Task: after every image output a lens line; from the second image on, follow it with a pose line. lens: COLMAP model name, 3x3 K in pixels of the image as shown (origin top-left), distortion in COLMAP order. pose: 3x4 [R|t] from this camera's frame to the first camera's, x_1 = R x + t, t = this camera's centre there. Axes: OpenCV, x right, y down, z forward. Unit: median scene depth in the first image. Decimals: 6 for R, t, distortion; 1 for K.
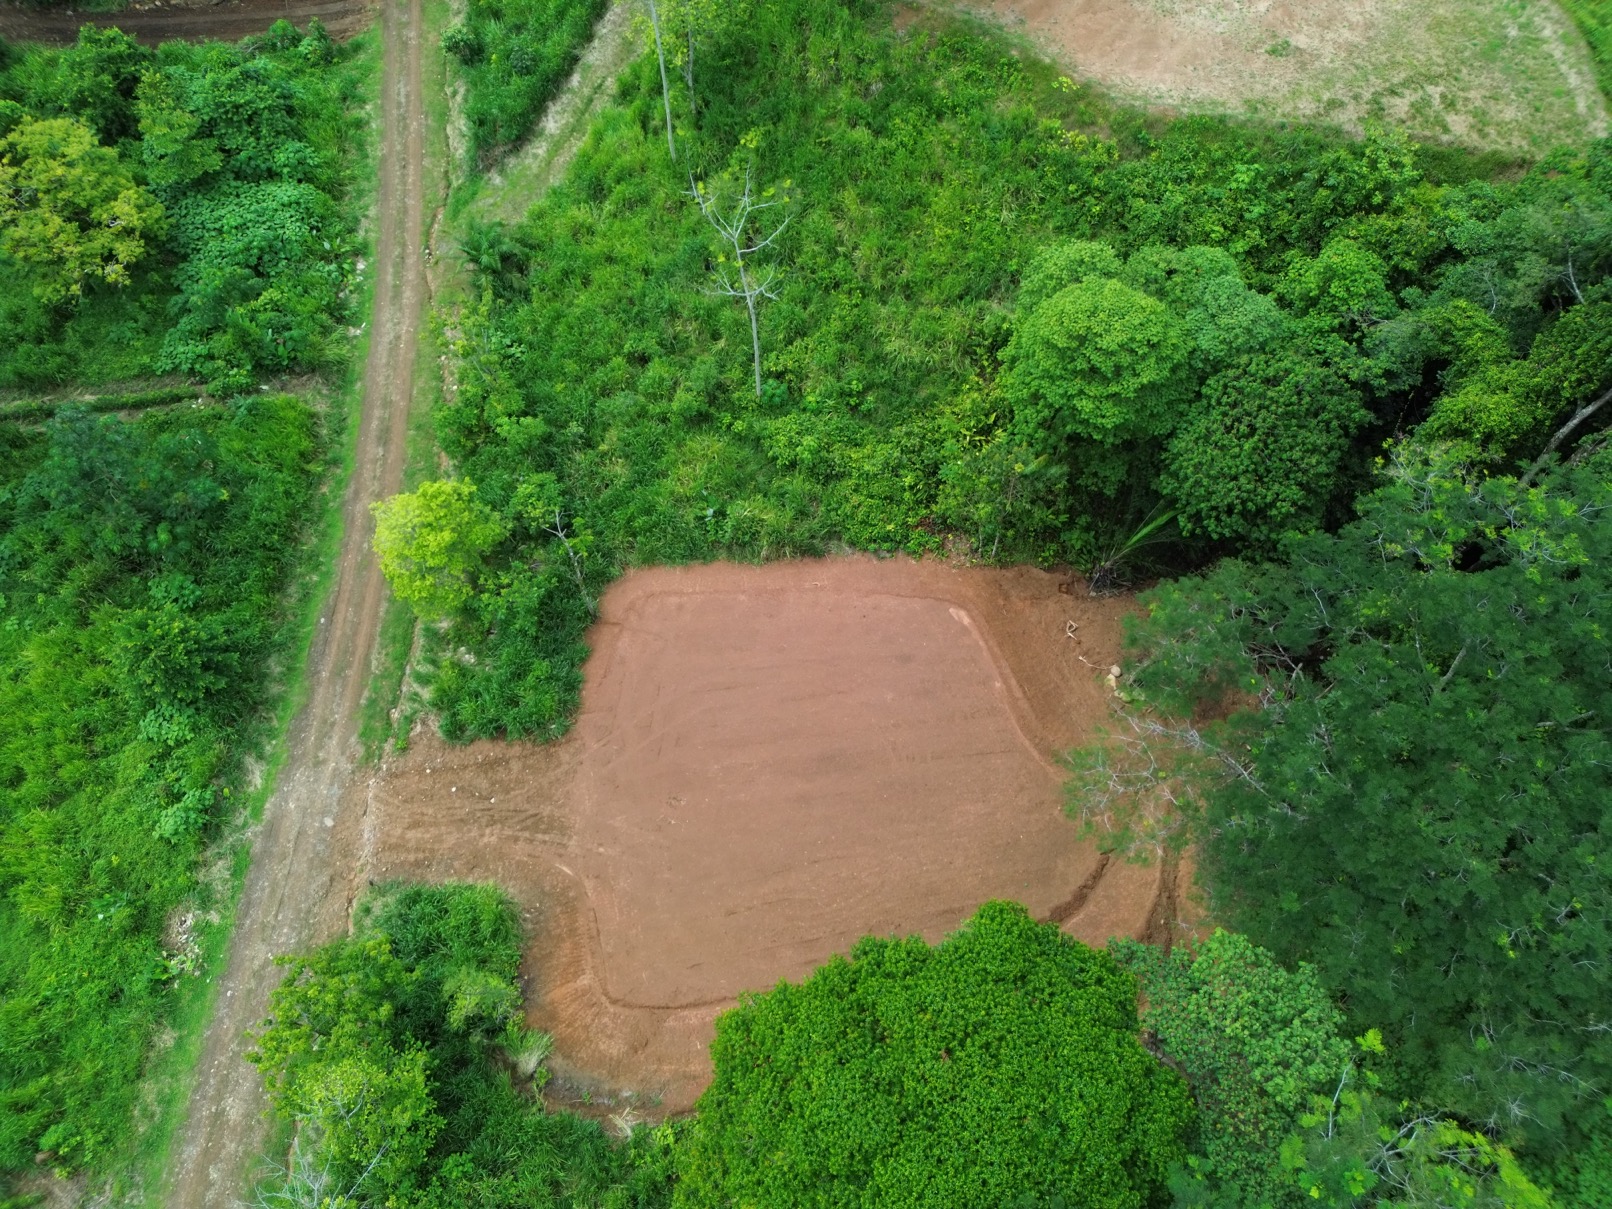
lens RADIAL K [[1134.1, 0, 810.0], [0, 1134.1, 602.9], [0, 0, 1]] dist [0.064552, -0.060901]
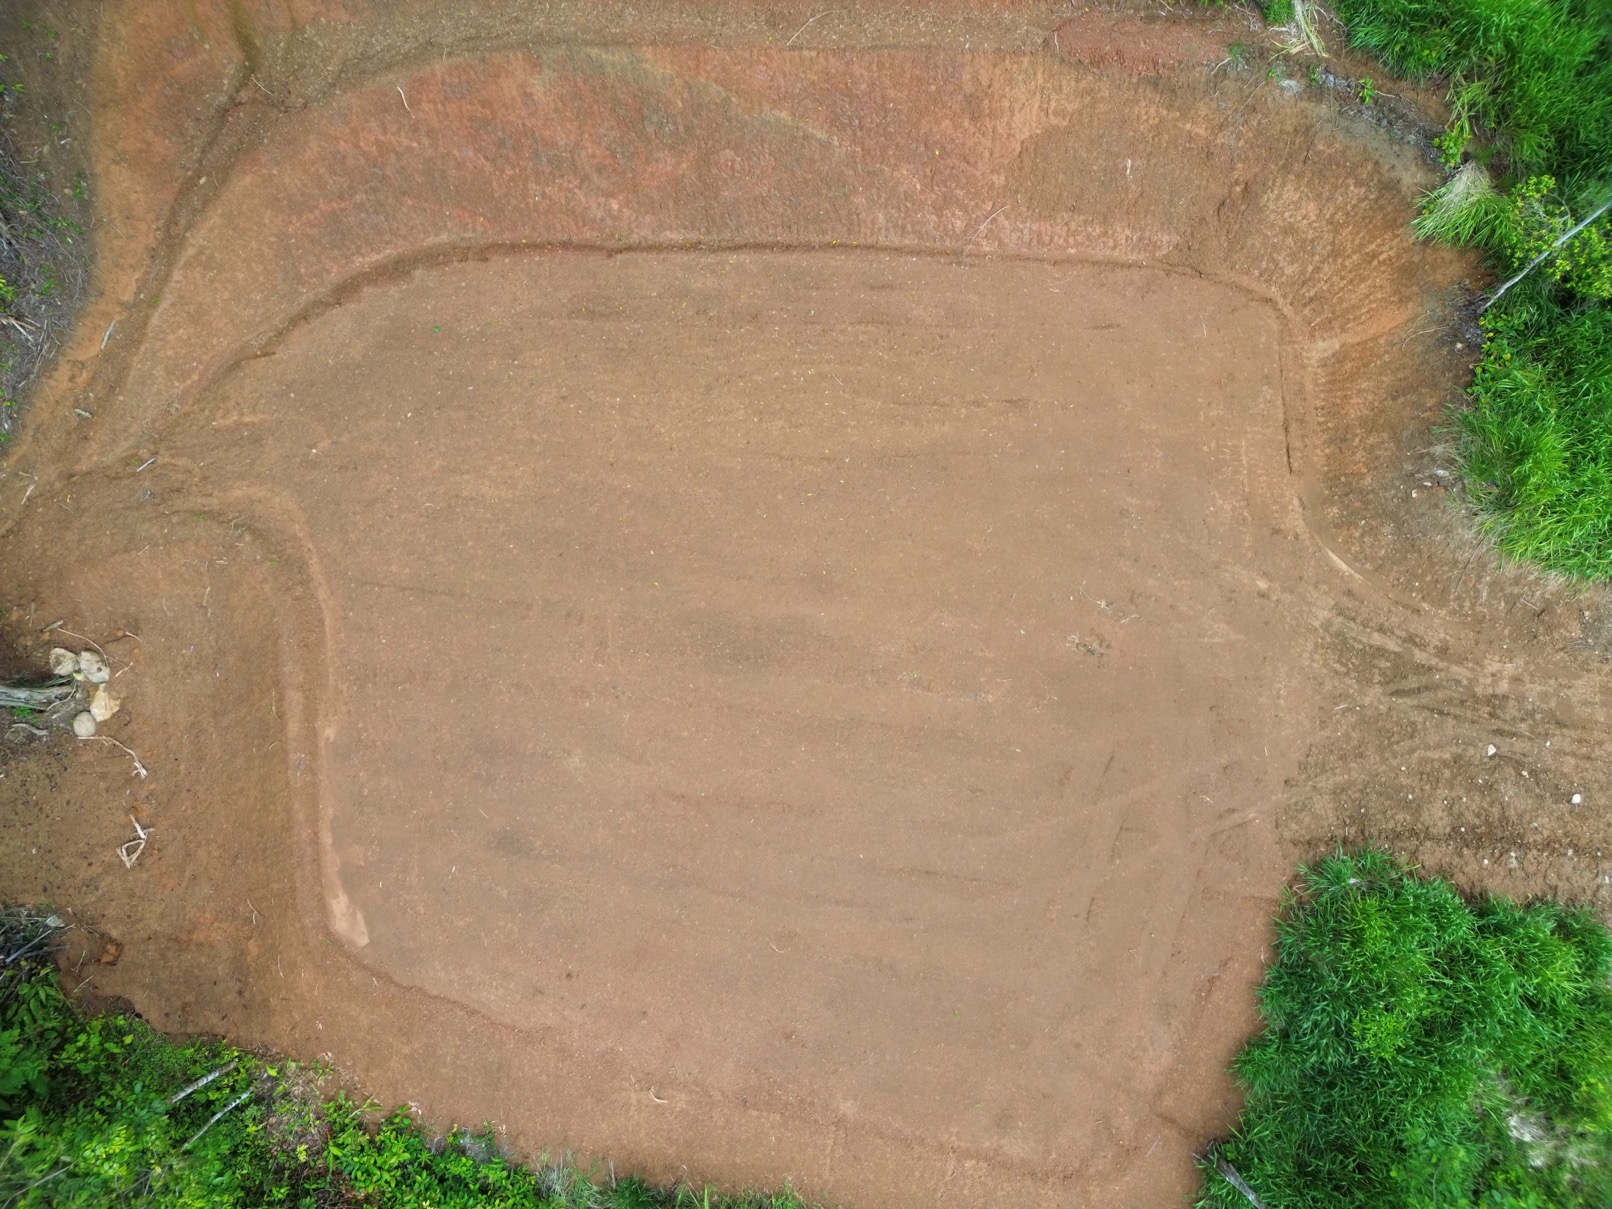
lens RADIAL K [[1134.1, 0, 810.8], [0, 1134.1, 597.1], [0, 0, 1]] dist [0.064552, -0.060901]
pose [[-0.969148, -0.239165, 0.059601, -0.028767], [0.234194, -0.818126, 0.525188, -0.072344], [-0.076846, 0.522943, 0.848896, 0.561103]]
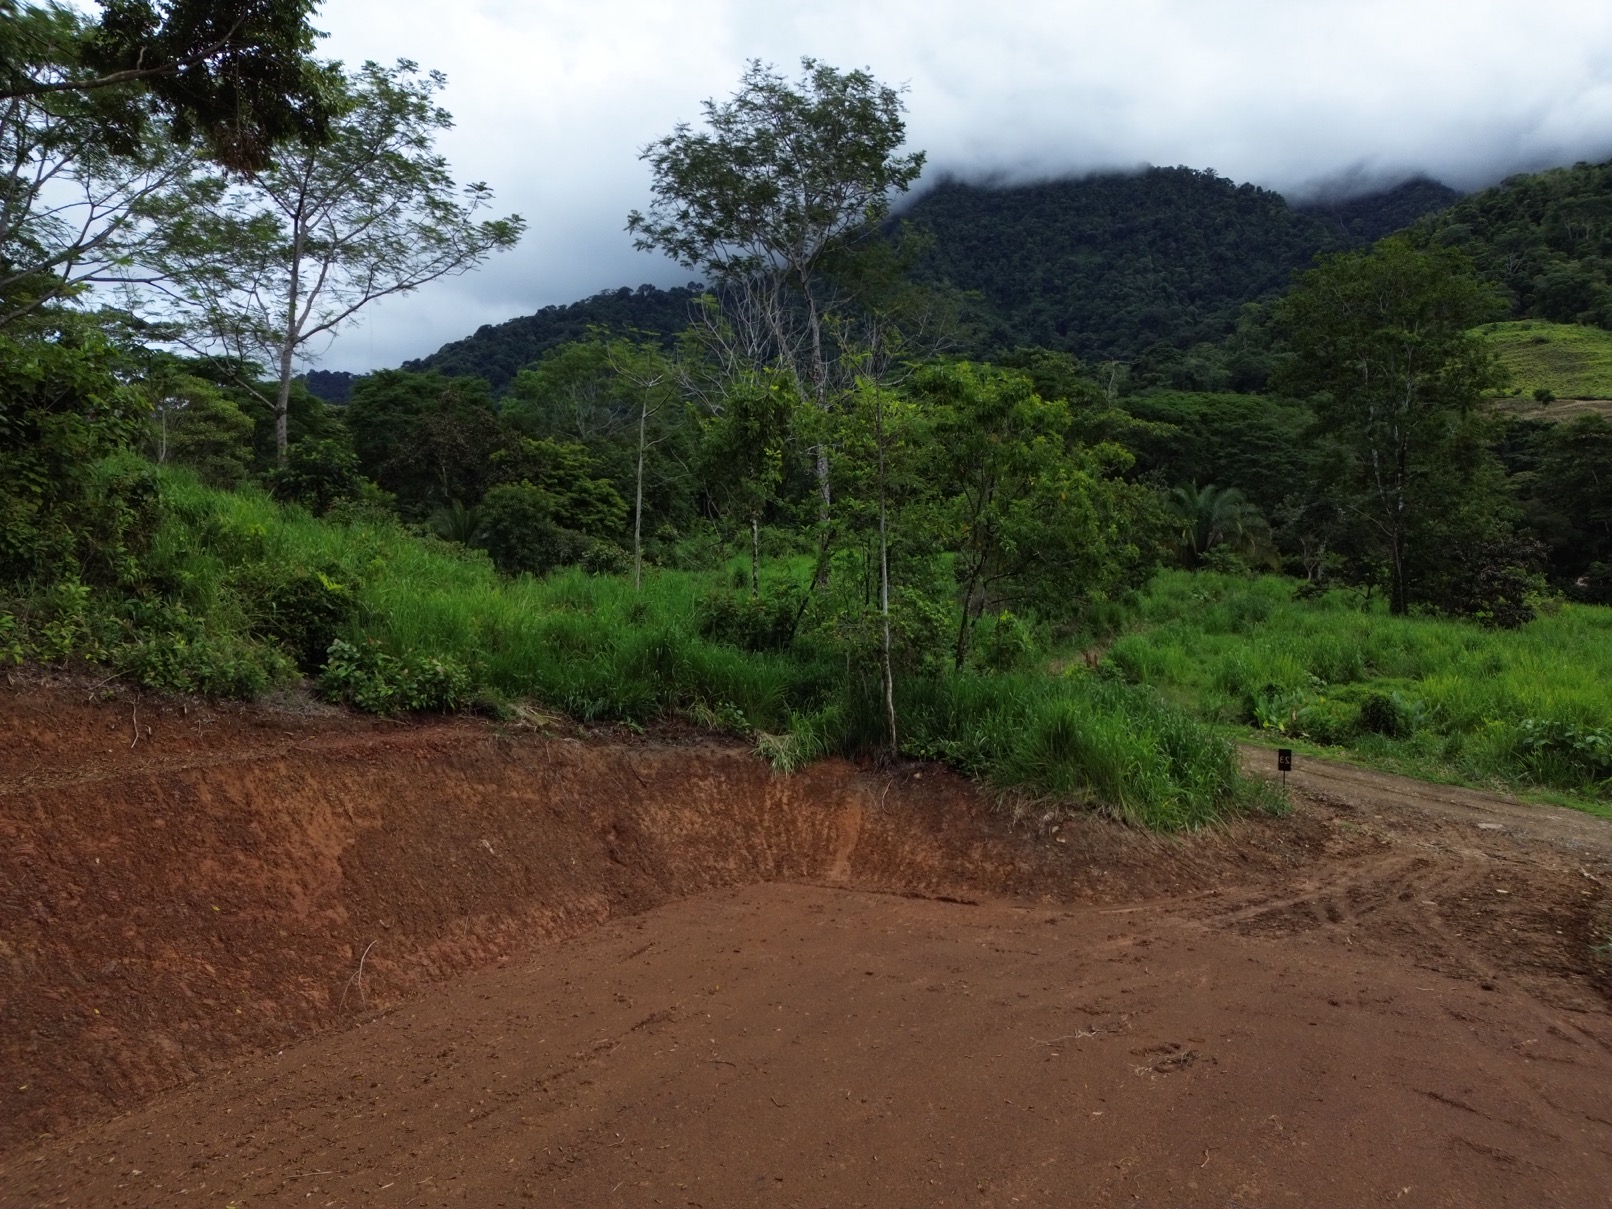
lens RADIAL K [[1134.1, 0, 810.8], [0, 1134.1, 600.9], [0, 0, 1]] dist [0.064552, -0.060901]
pose [[-0.691711, 0.019812, -0.721903, 0.081834], [-0.662345, 0.380979, 0.645100, 0.039544], [0.287810, 0.924371, -0.250405, 0.882328]]
